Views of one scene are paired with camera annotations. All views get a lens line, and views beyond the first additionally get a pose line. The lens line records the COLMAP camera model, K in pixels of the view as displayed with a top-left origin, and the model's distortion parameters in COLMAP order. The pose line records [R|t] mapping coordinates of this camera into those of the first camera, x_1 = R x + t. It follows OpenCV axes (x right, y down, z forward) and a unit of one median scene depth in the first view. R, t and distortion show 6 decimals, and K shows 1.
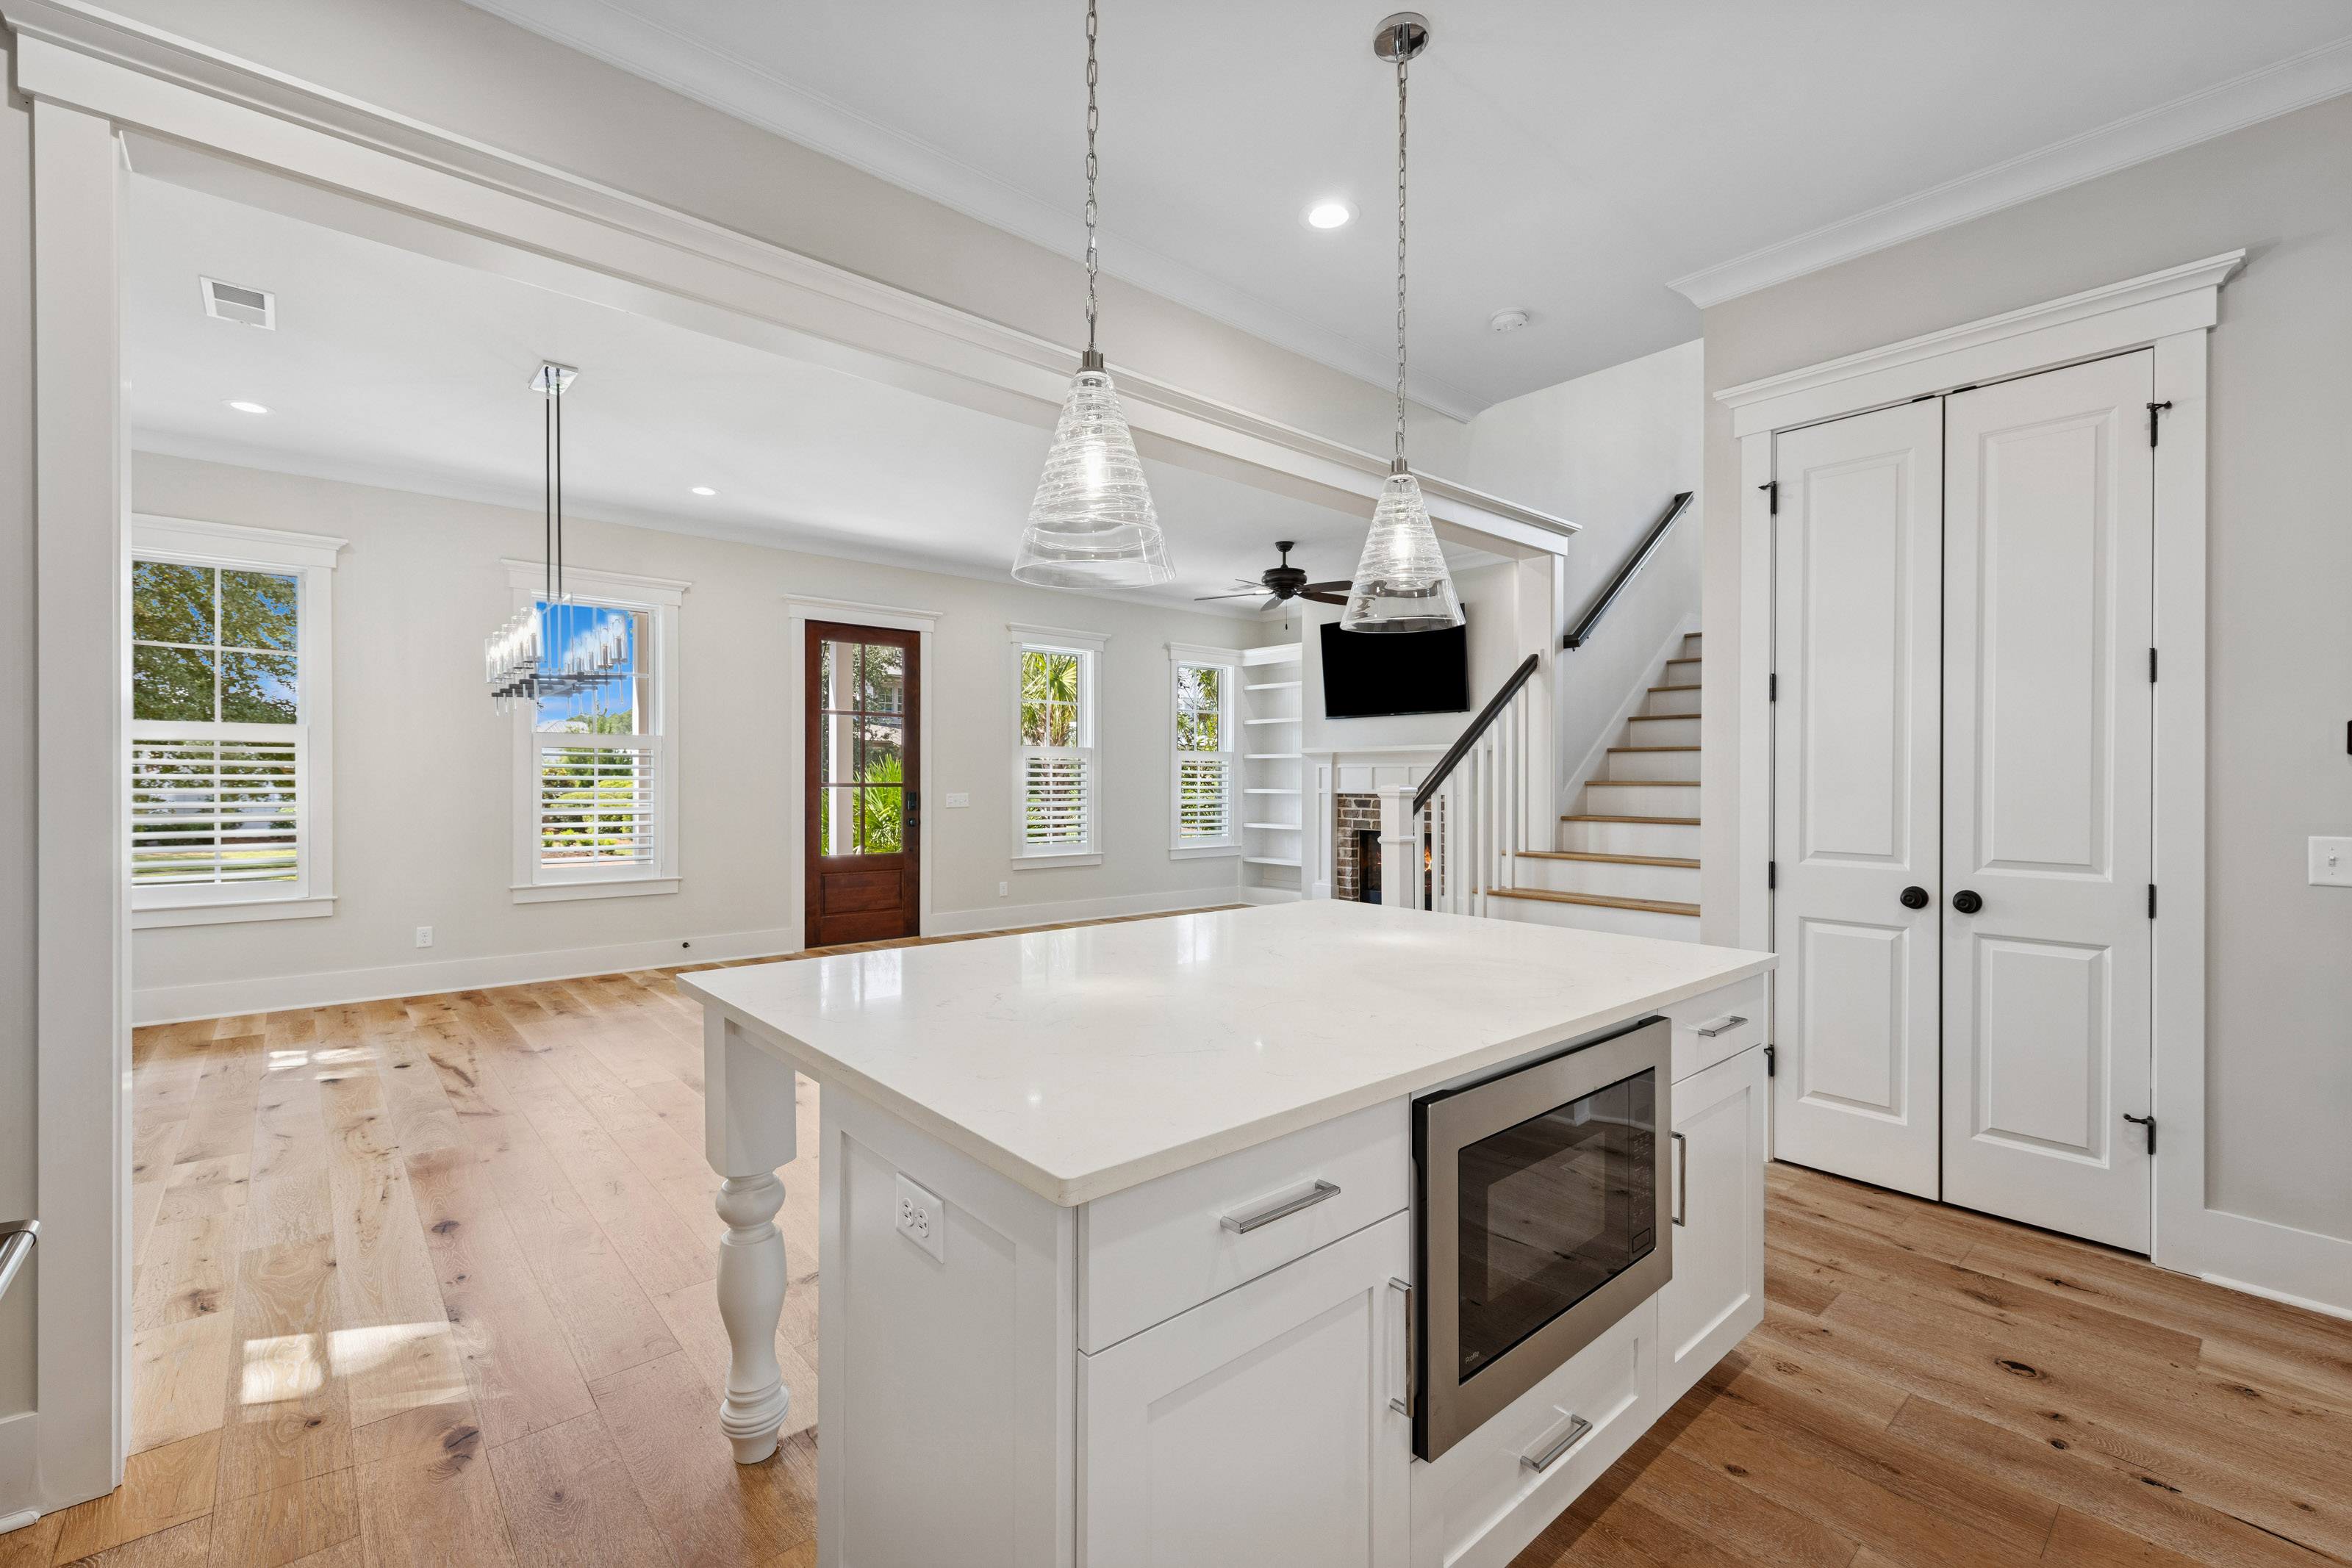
lens RADIAL K [[1001.5, 0, 1176.0], [0, 1001.5, 784.0], [0, 0, 1]] dist [0.001451, 0.000106]
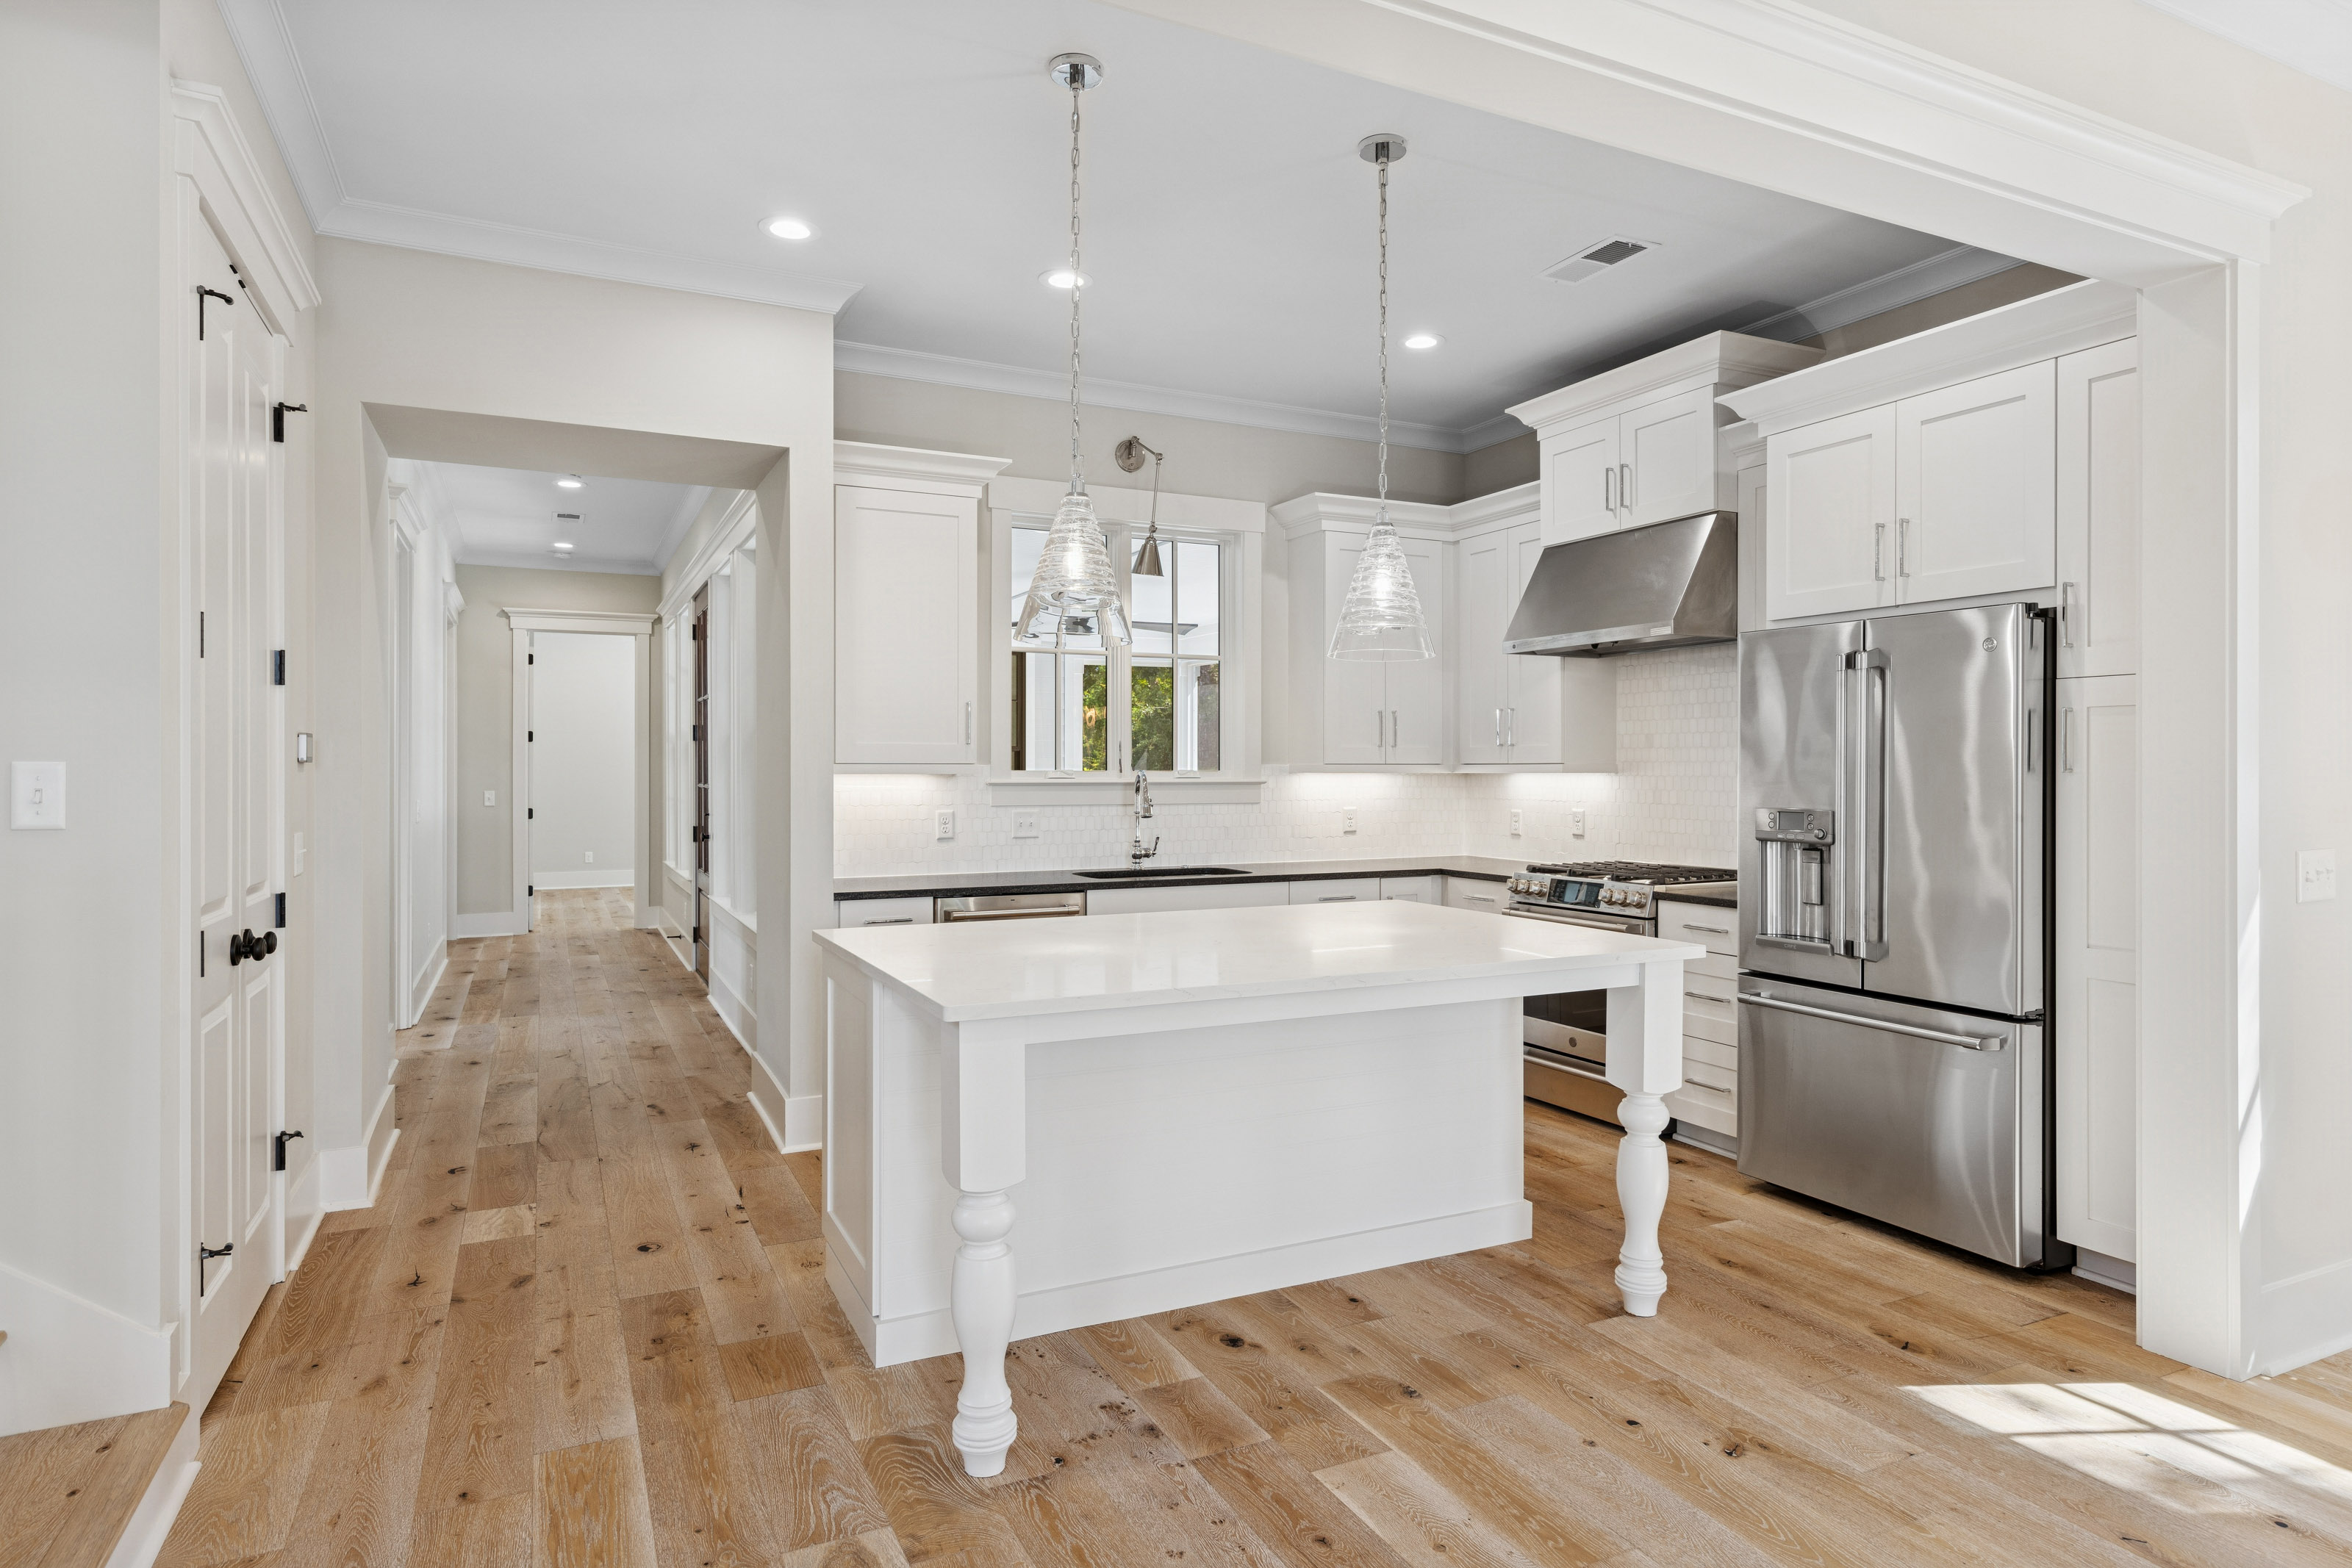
lens RADIAL K [[1312.6, 0, 1187.6], [0, 1312.6, 769.1], [0, 0, 1]] dist [0.012364, -0.002183]
pose [[-0.965784, -0.005912, 0.259280, -0.119817], [-0.004599, 0.999973, 0.005668, -0.018288], [-0.259307, 0.004282, -0.965785, 1.157399]]
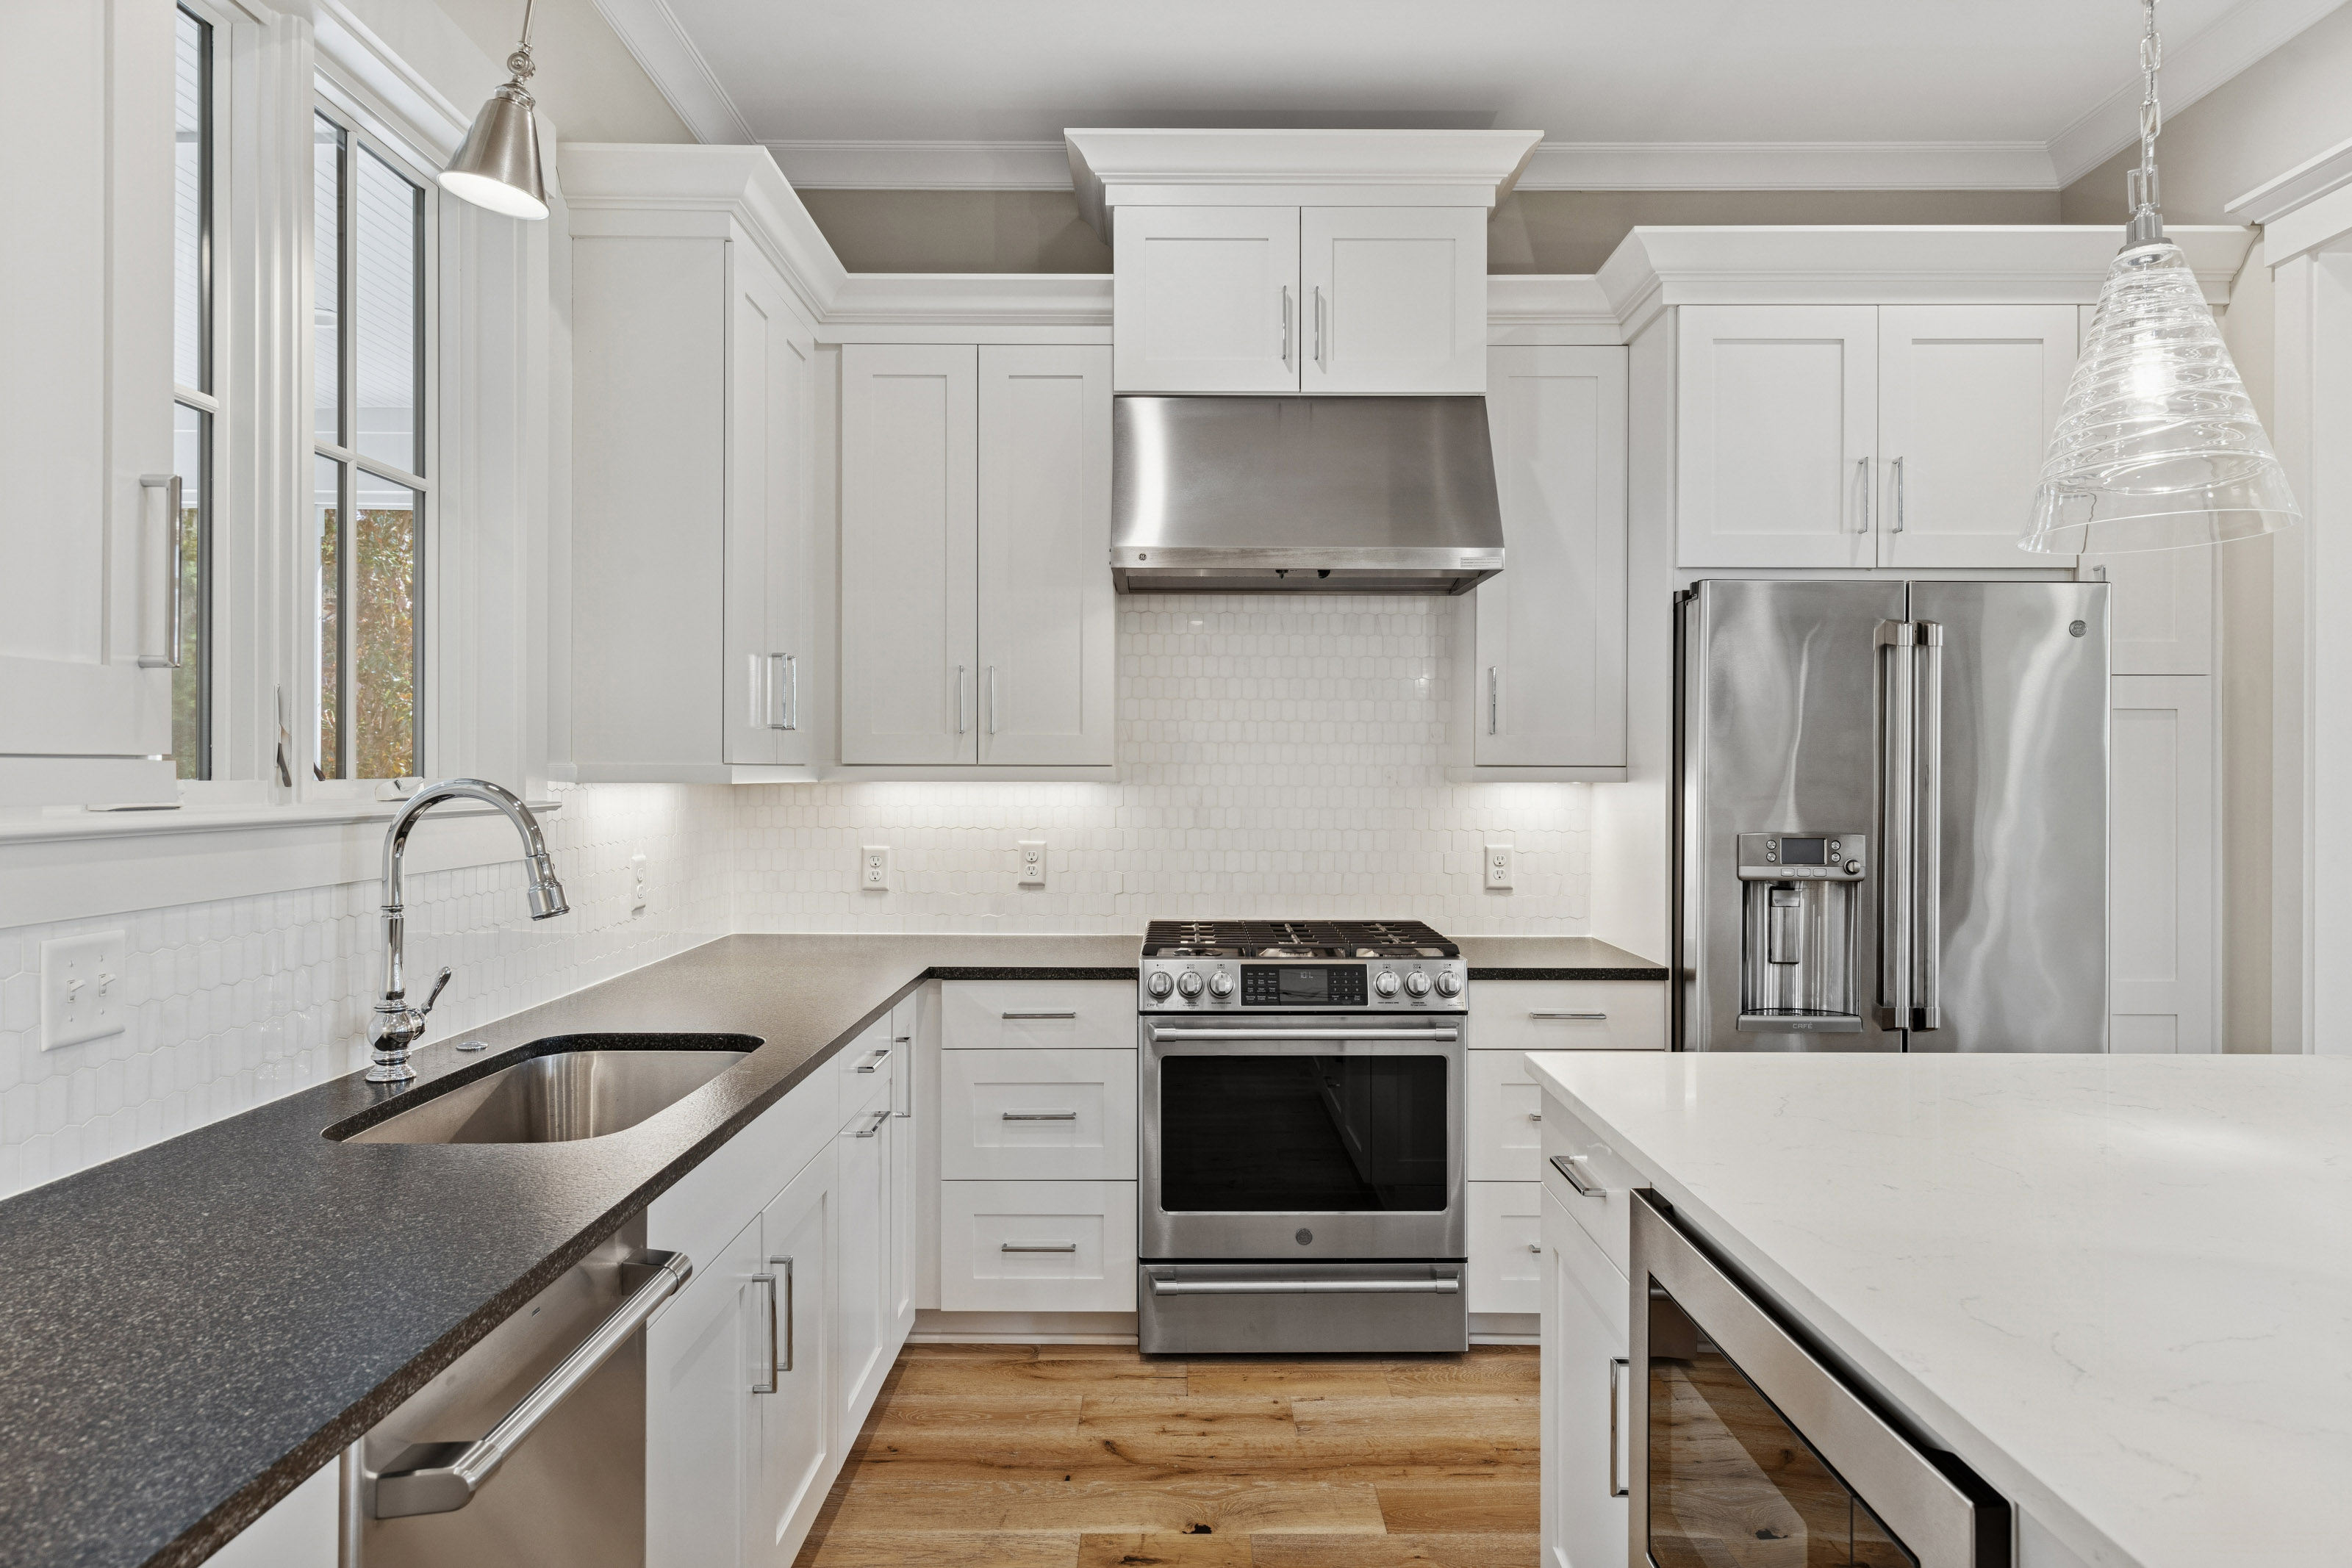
lens RADIAL K [[1447.8, 0, 1175.2], [0, 1447.8, 770.2], [0, 0, 1]] dist [0.010149, 0.000287]
pose [[-0.660883, -0.008512, -0.750440, 0.434013], [-0.009867, 0.999948, -0.002653, -0.013868], [0.750424, 0.005651, -0.660933, 0.442565]]
